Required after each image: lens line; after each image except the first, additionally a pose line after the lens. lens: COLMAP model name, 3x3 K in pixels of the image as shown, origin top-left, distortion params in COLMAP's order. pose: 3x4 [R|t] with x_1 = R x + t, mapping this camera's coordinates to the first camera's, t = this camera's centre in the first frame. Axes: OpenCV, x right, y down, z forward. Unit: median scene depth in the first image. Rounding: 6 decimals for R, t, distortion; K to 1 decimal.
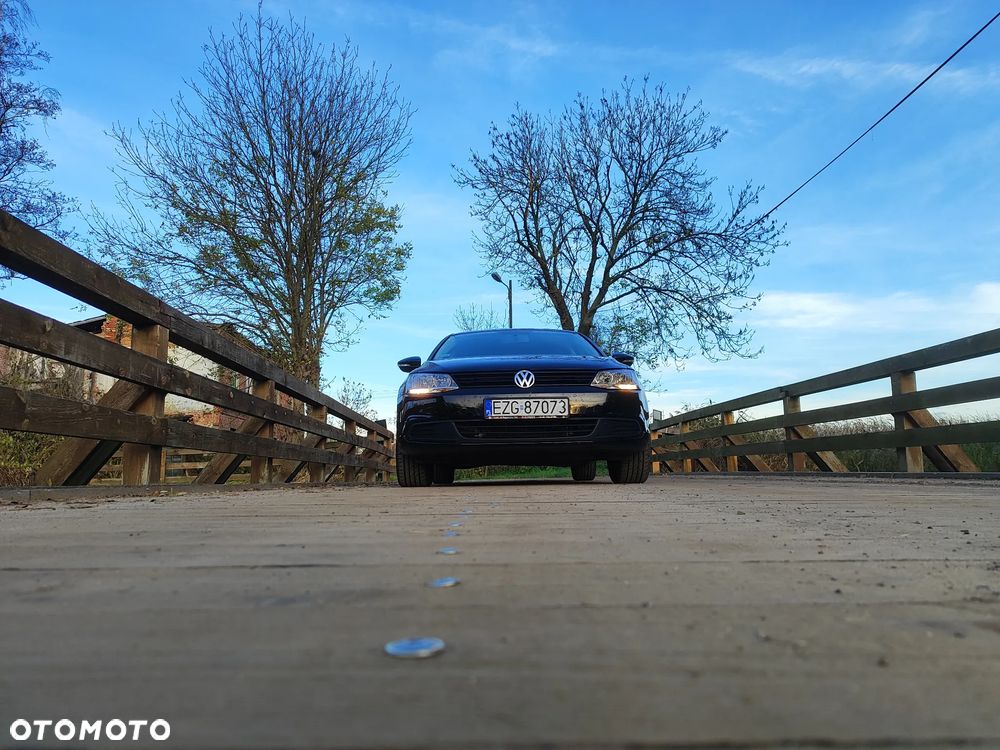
lens RADIAL K [[709.0, 0, 492.4], [0, 709.0, 376.0], [0, 0, 1]] dist [0.022147, -0.015830]
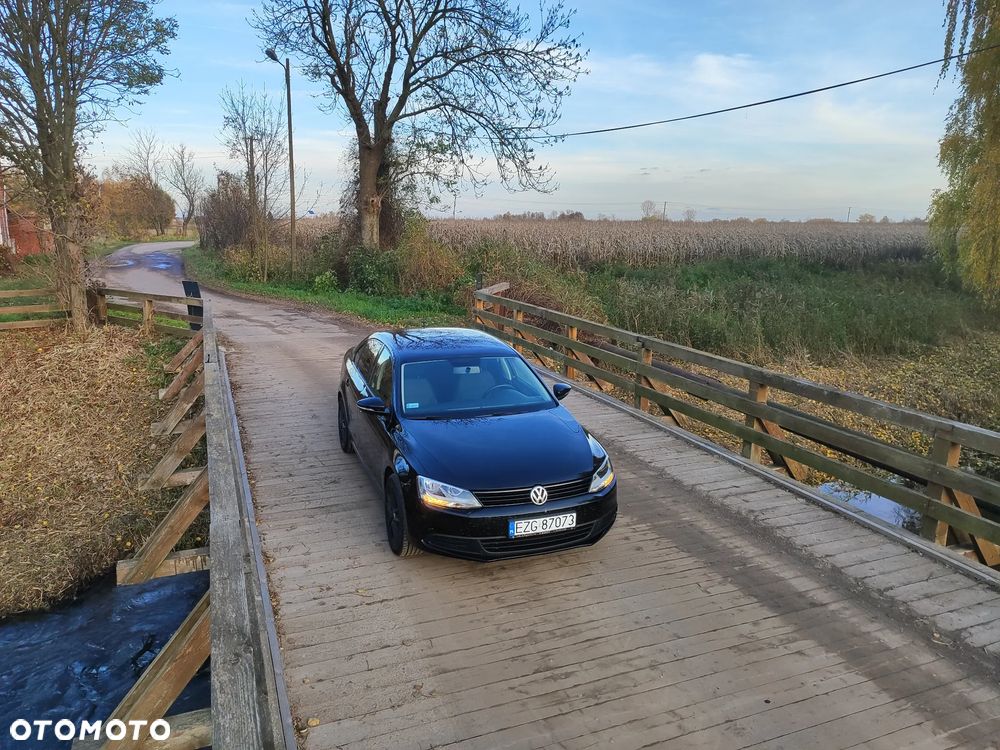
lens RADIAL K [[709.0, 0, 493.6], [0, 709.0, 373.6], [0, 0, 1]] dist [0.022147, -0.015830]
pose [[0.936337, -0.045022, 0.348203, -0.075490], [-0.077759, 0.940524, 0.330708, -0.101284], [-0.342383, -0.336730, 0.877147, 0.018124]]
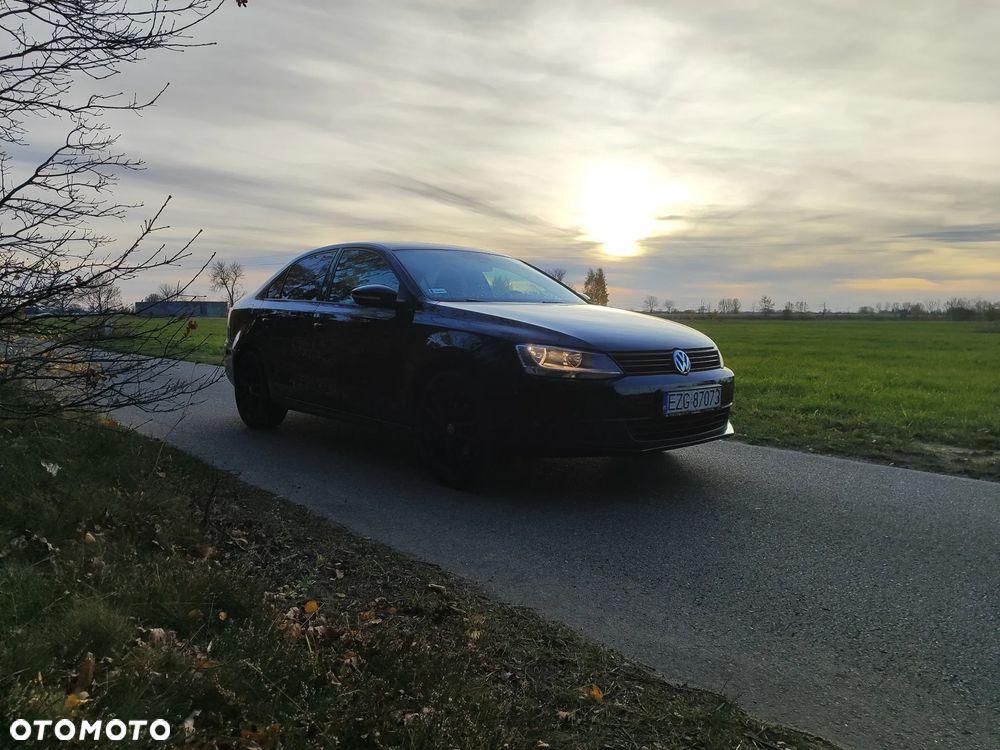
lens RADIAL K [[709.0, 0, 497.7], [0, 709.0, 377.6], [0, 0, 1]] dist [0.022147, -0.015830]
pose [[0.753485, -0.026827, 0.656917, -0.120403], [-0.120694, 0.976543, 0.178316, -0.018194], [-0.646292, -0.213644, 0.732573, 0.099178]]
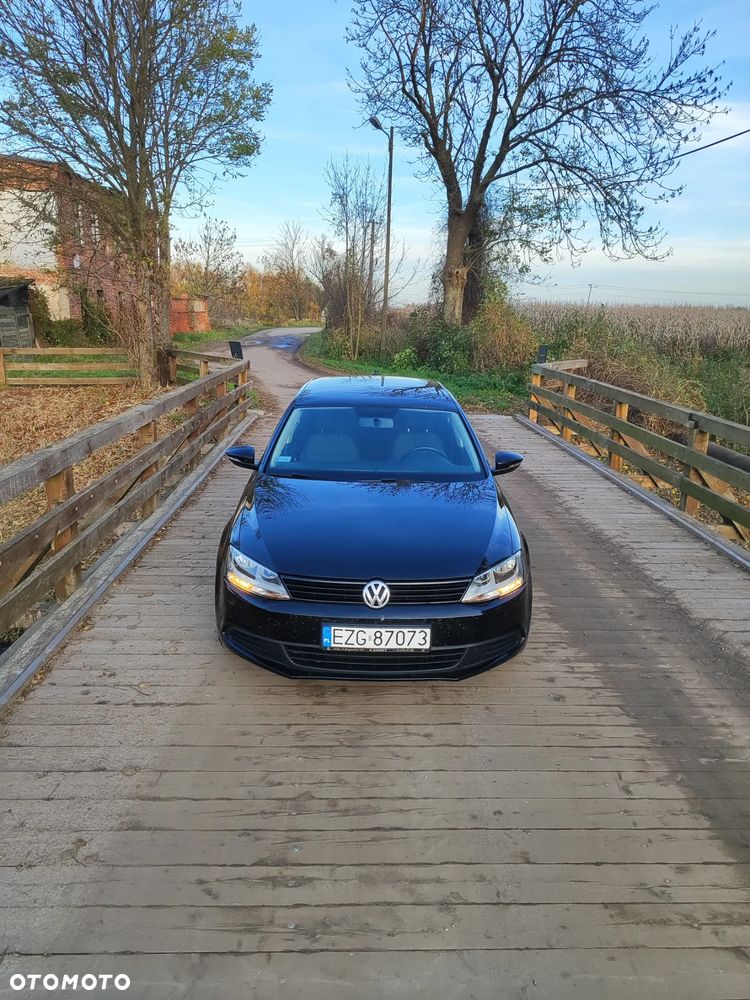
lens RADIAL K [[709.0, 0, 379.0], [0, 709.0, 495.9], [0, 0, 1]] dist [0.022147, -0.015830]
pose [[0.998921, 0.037826, 0.026938, 0.004391], [-0.045300, 0.921333, 0.386127, -0.072023], [-0.010213, -0.386930, 0.922052, 0.062340]]
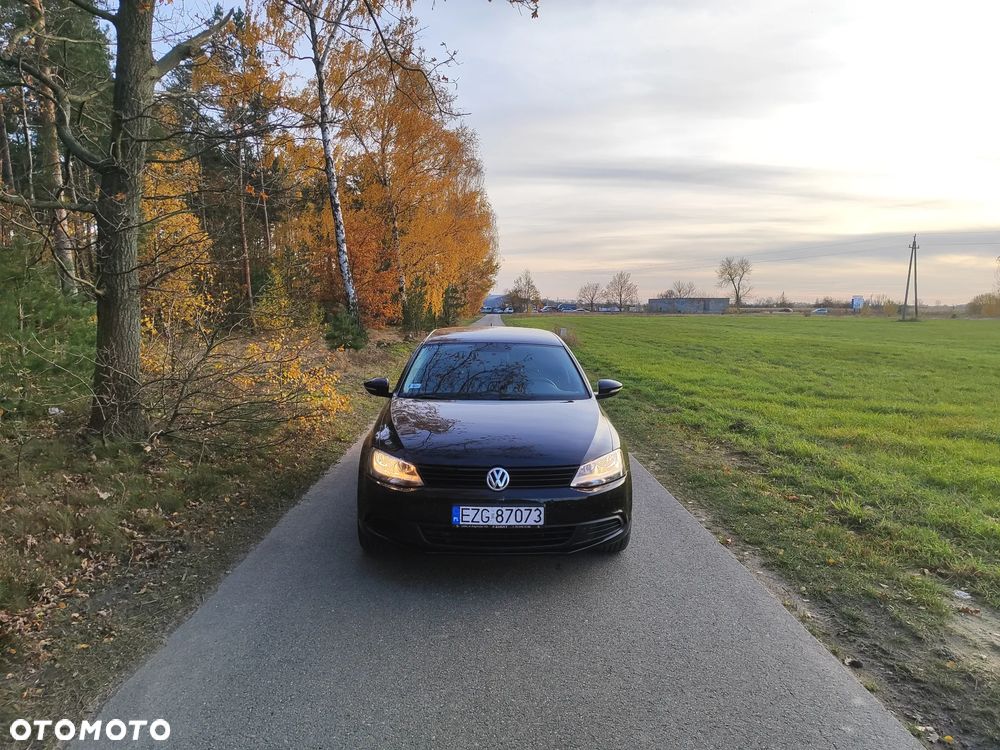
lens RADIAL K [[709.0, 0, 502.2], [0, 709.0, 368.8], [0, 0, 1]] dist [0.022147, -0.015830]
pose [[0.998973, 0.031025, 0.033024, 0.003119], [-0.037852, 0.972014, 0.231852, -0.063355], [-0.024907, -0.232863, 0.972190, 0.028595]]
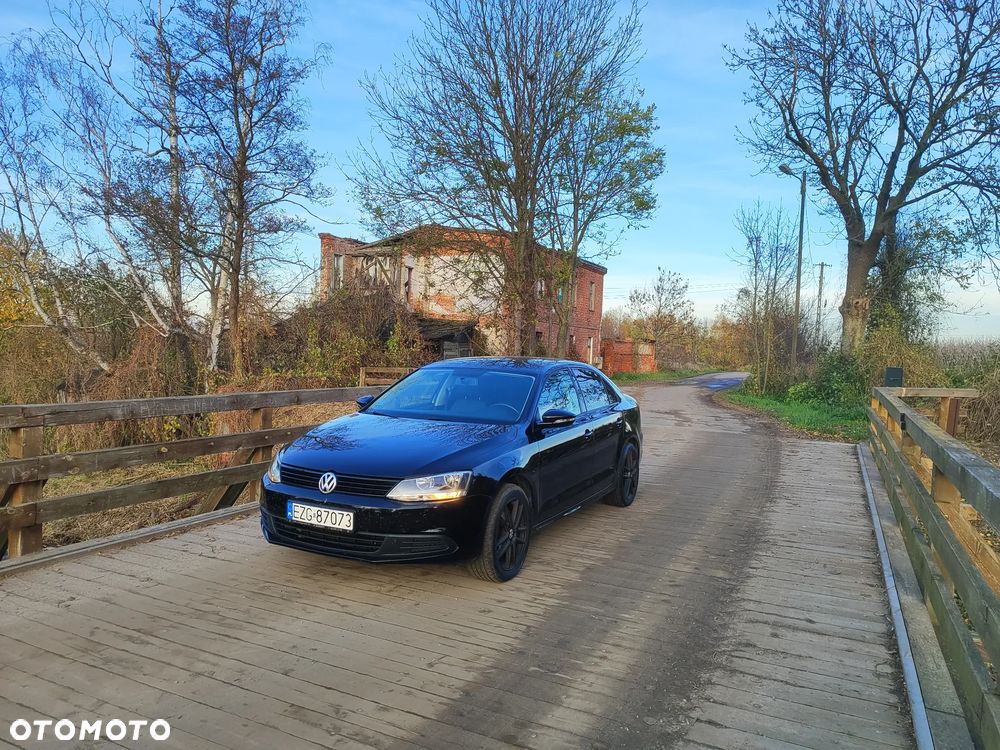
lens RADIAL K [[709.0, 0, 495.7], [0, 709.0, 374.7], [0, 0, 1]] dist [0.022147, -0.015830]
pose [[0.887671, 0.061382, -0.456369, 0.127428], [0.018318, 0.985584, 0.168193, -0.056089], [0.460114, -0.157660, 0.873750, 0.051017]]
